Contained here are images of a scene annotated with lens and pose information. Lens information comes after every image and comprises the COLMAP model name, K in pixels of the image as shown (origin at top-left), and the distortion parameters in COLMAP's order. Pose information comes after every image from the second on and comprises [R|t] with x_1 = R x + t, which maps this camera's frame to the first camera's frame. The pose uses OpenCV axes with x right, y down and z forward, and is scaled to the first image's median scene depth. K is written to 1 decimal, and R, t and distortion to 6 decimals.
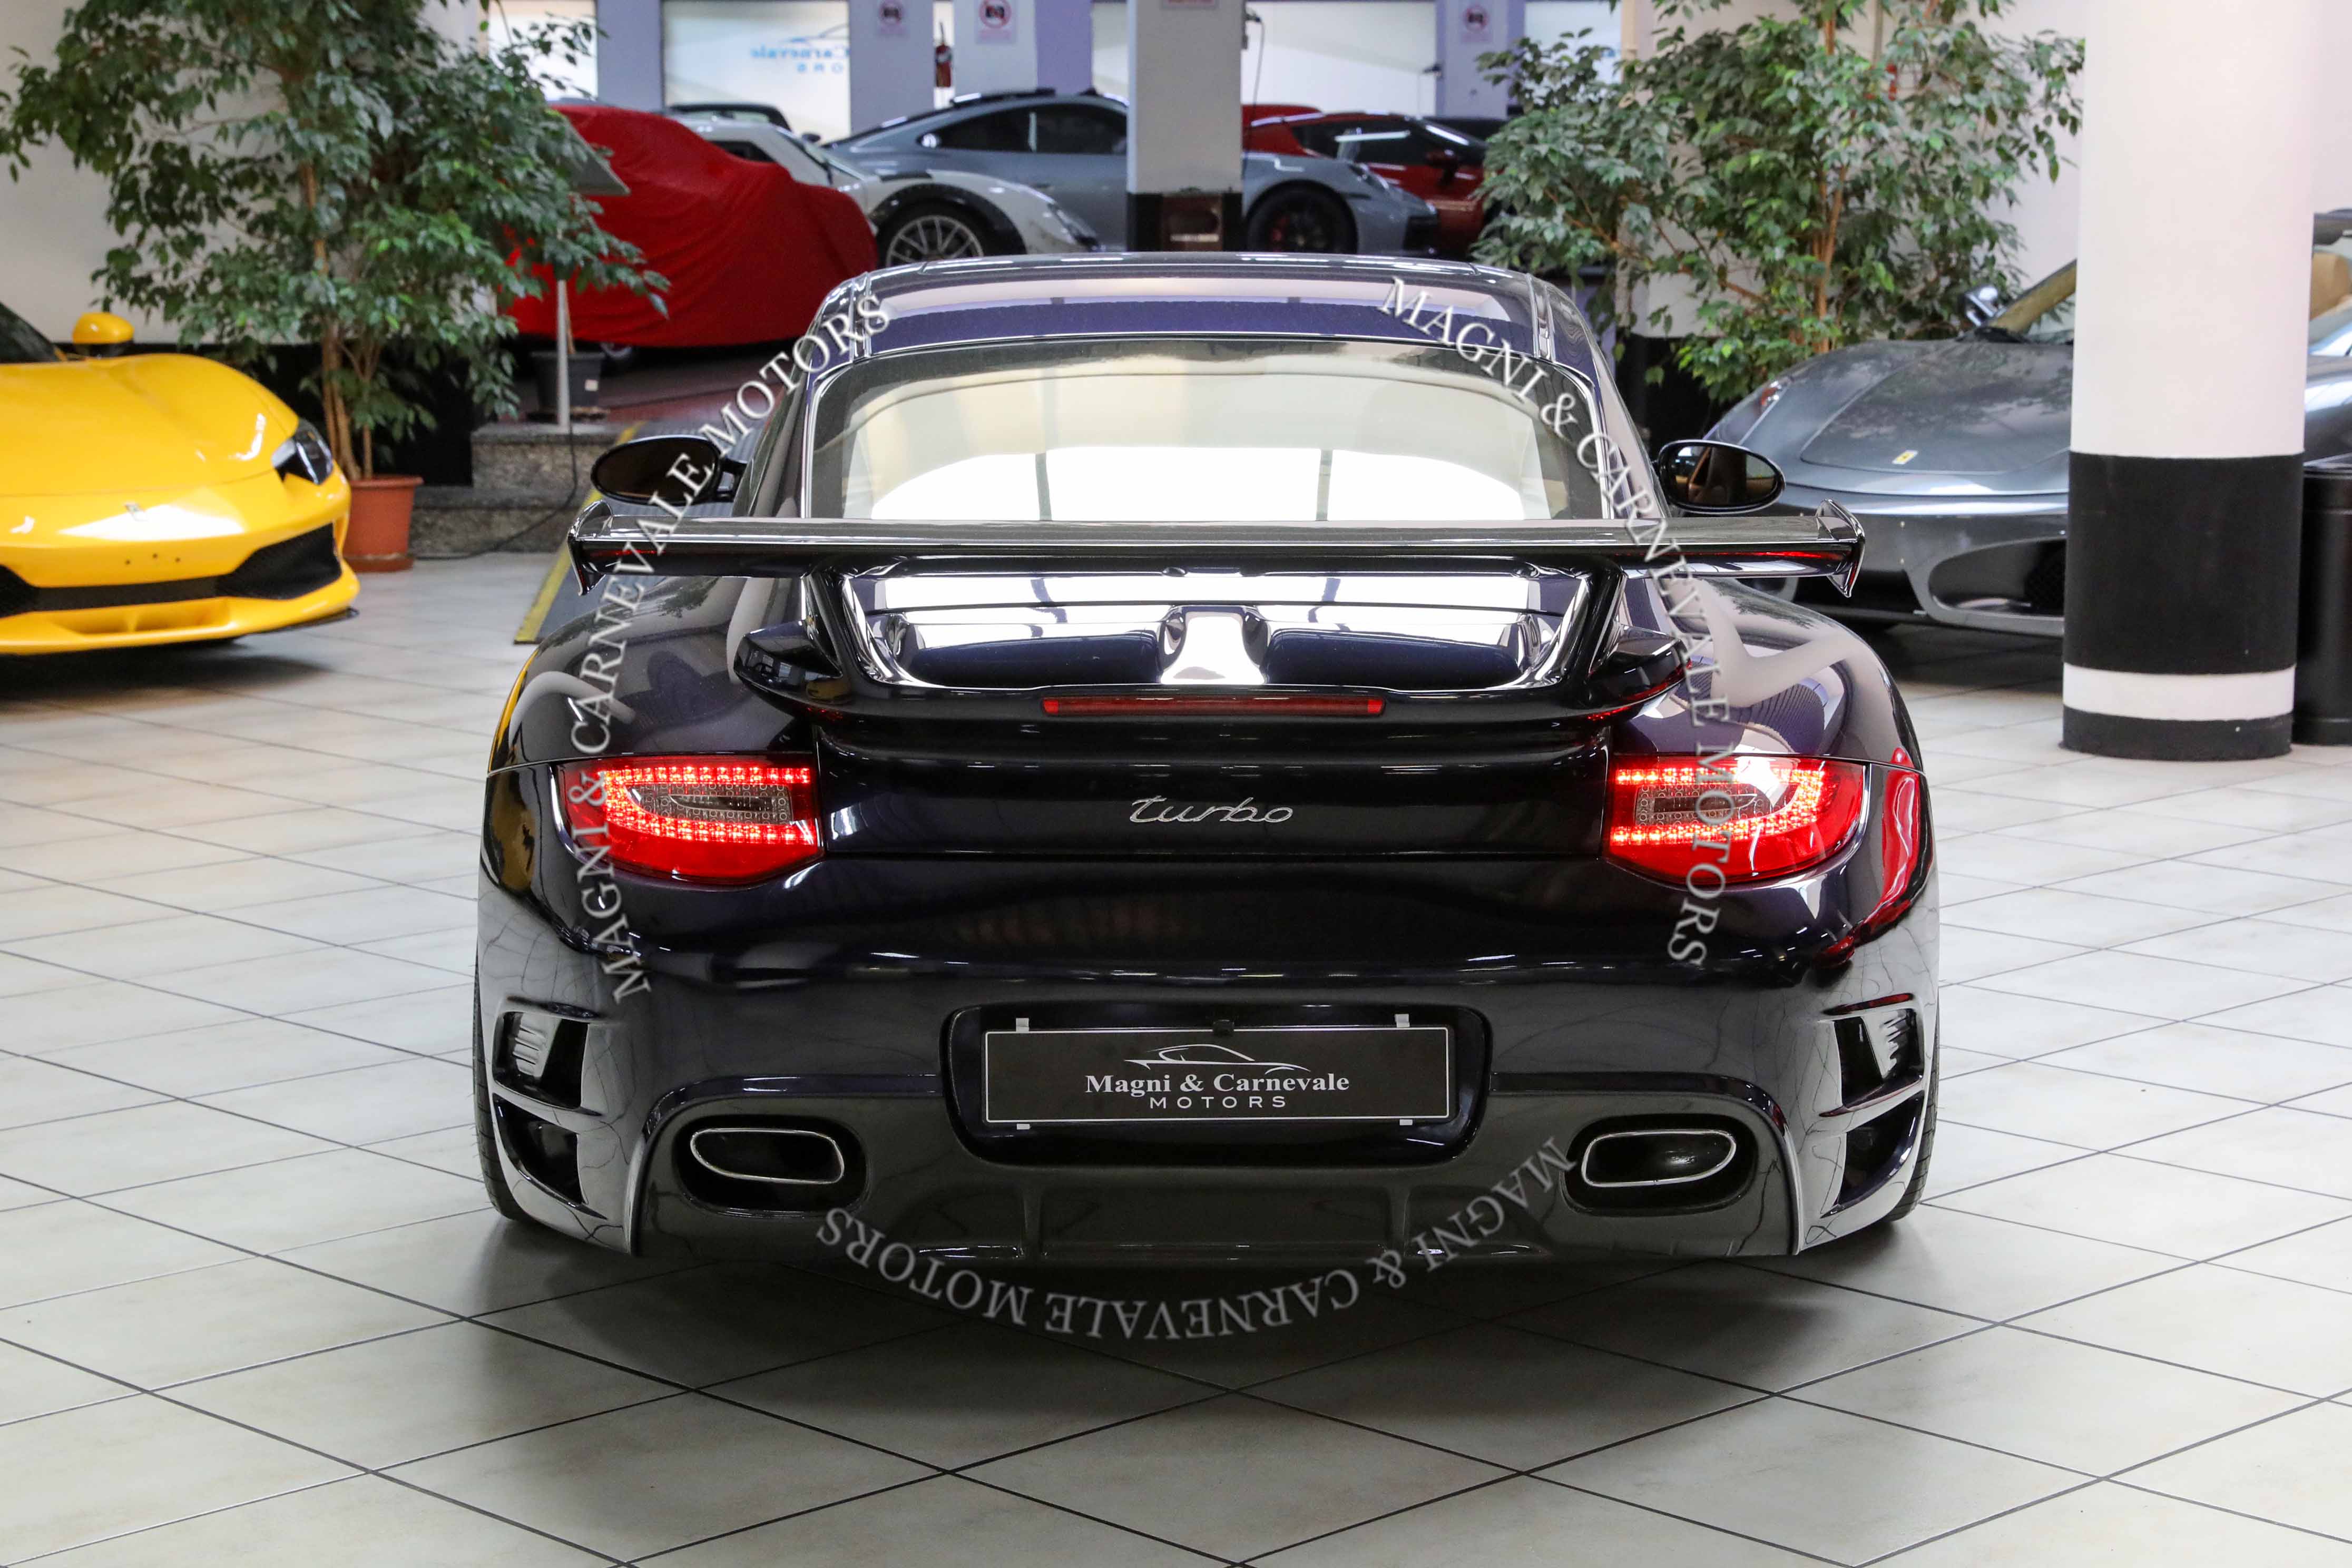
lens RADIAL K [[4275.5, 0, 1056.9], [0, 4275.5, 795.2], [0, 0, 1]] dist [0.142107, 0.090719]
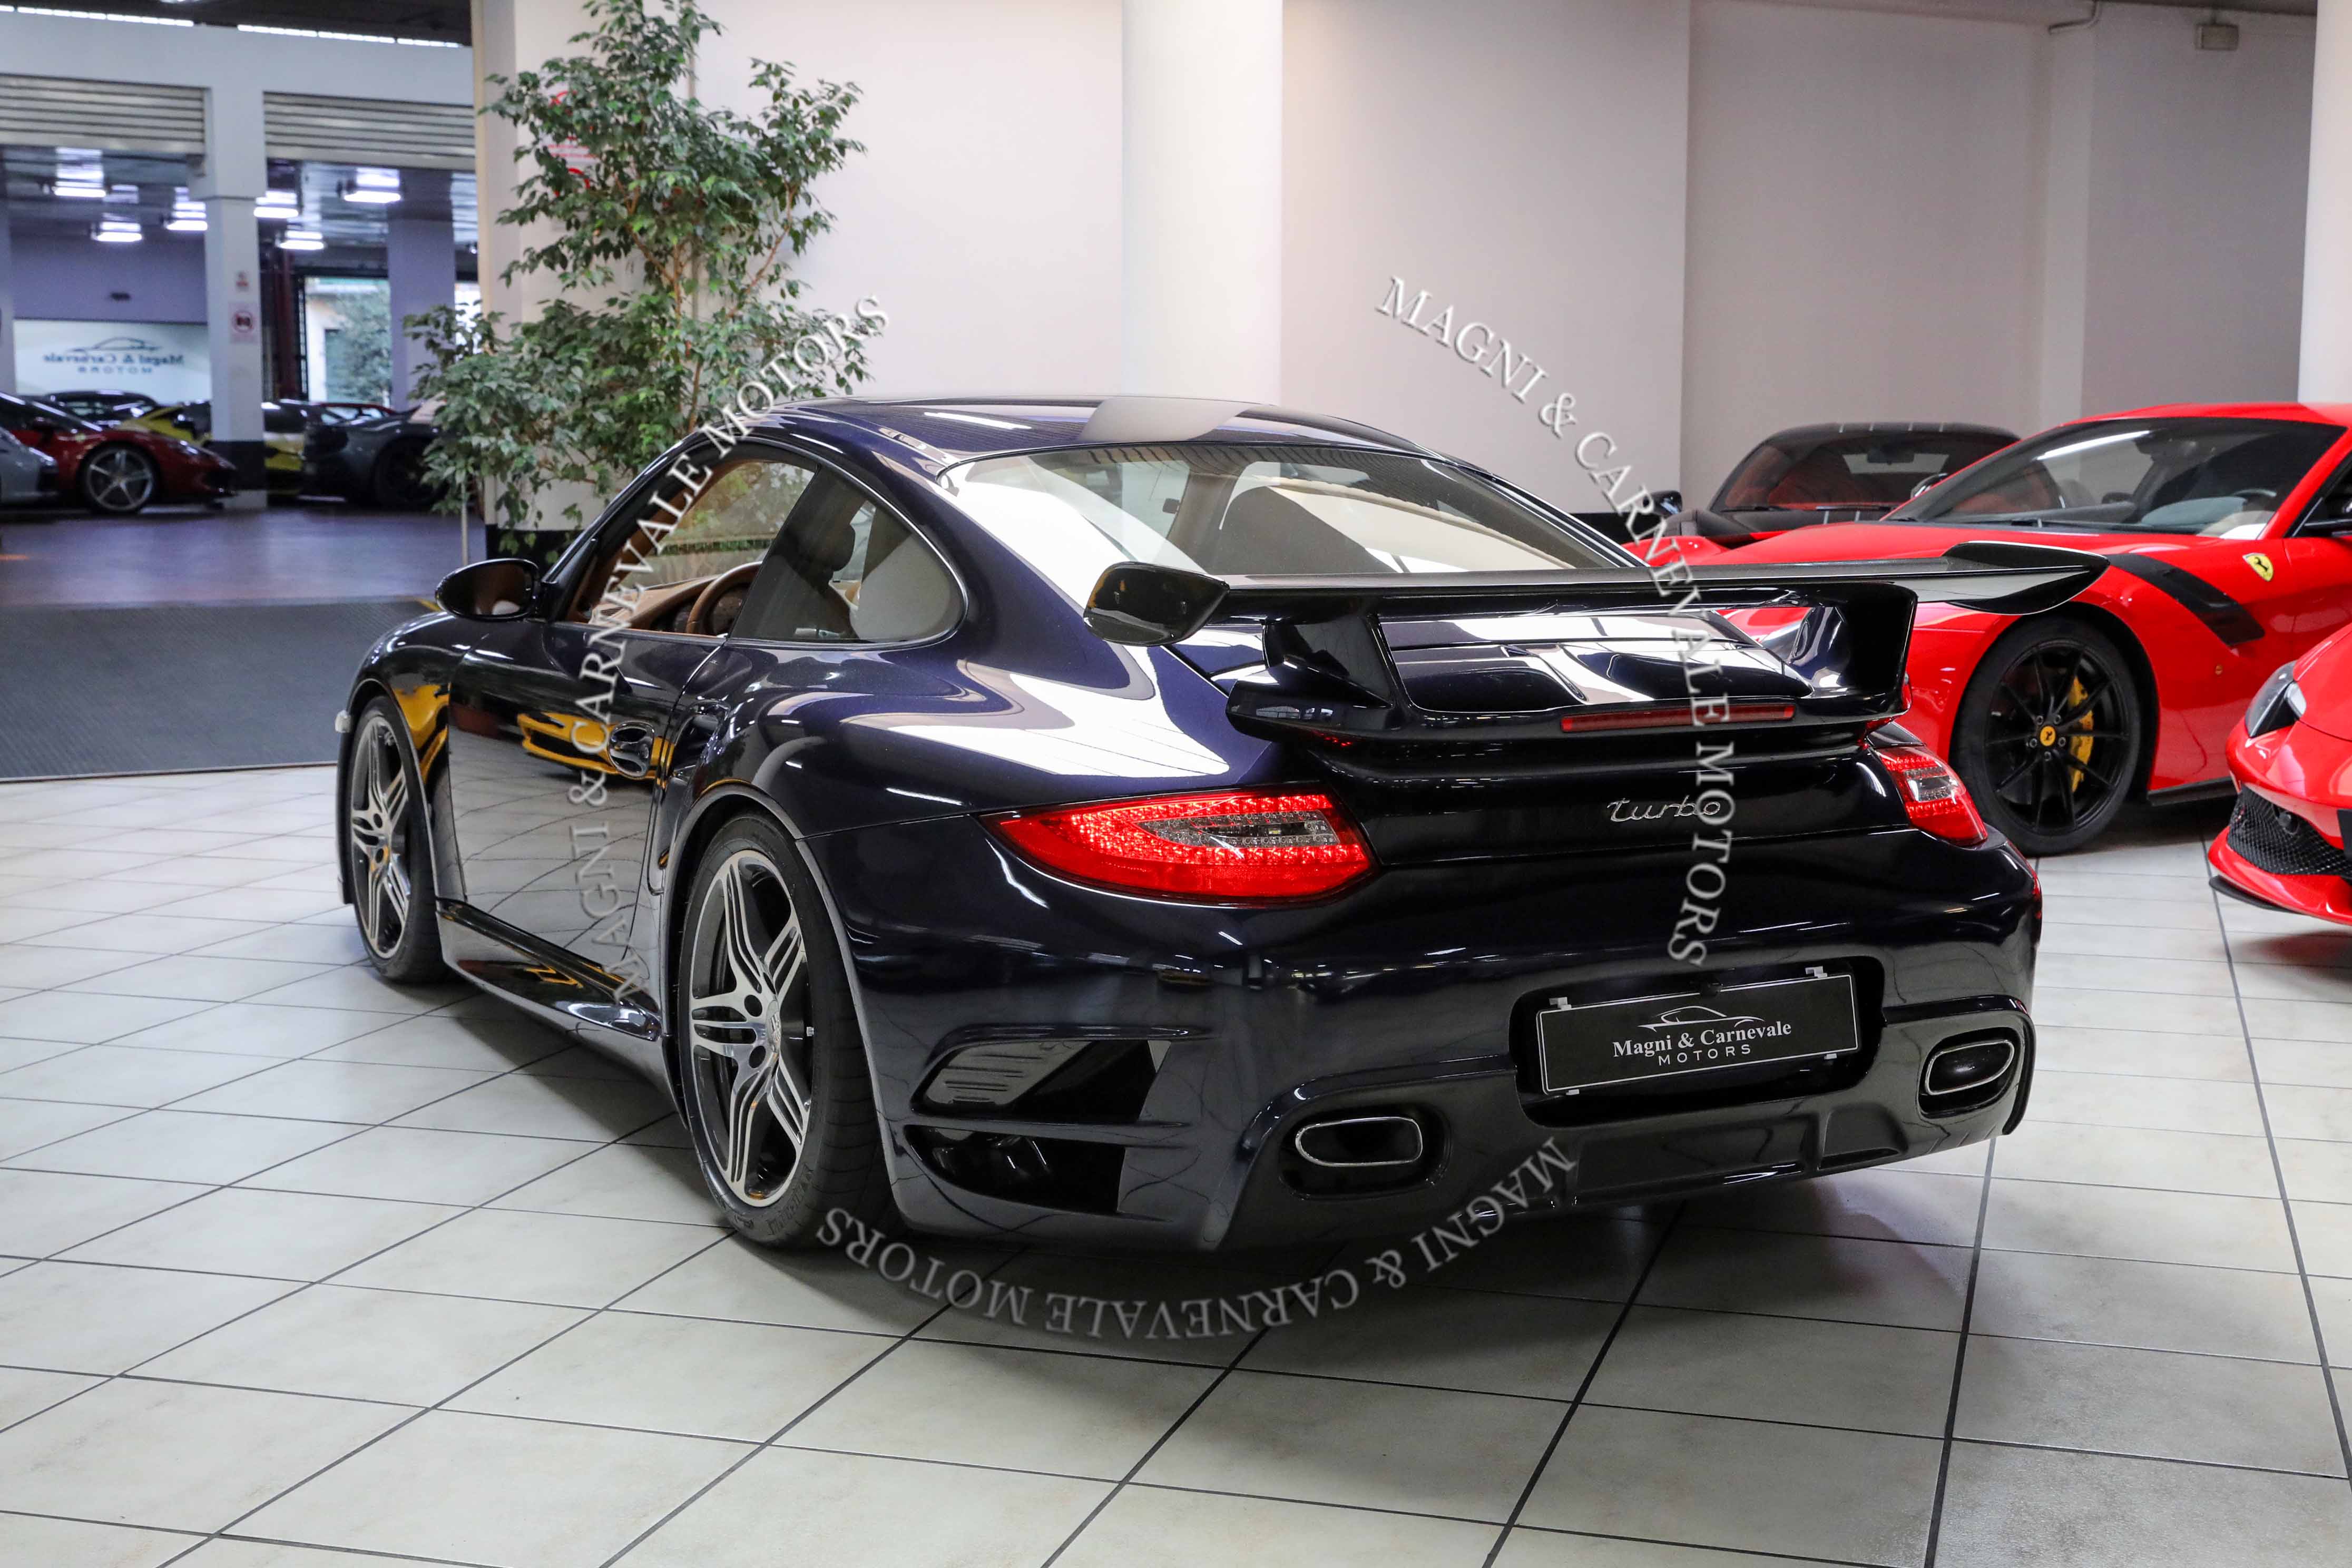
lens RADIAL K [[3011.7, 0, 1174.2], [0, 3011.7, 730.0], [0, 0, 1]] dist [0.029127, 0.027894]
pose [[0.885516, -0.046634, 0.462262, -0.464652], [0.069957, 0.996990, -0.033433, 0.000455], [-0.459312, 0.061944, 0.886113, 0.325019]]
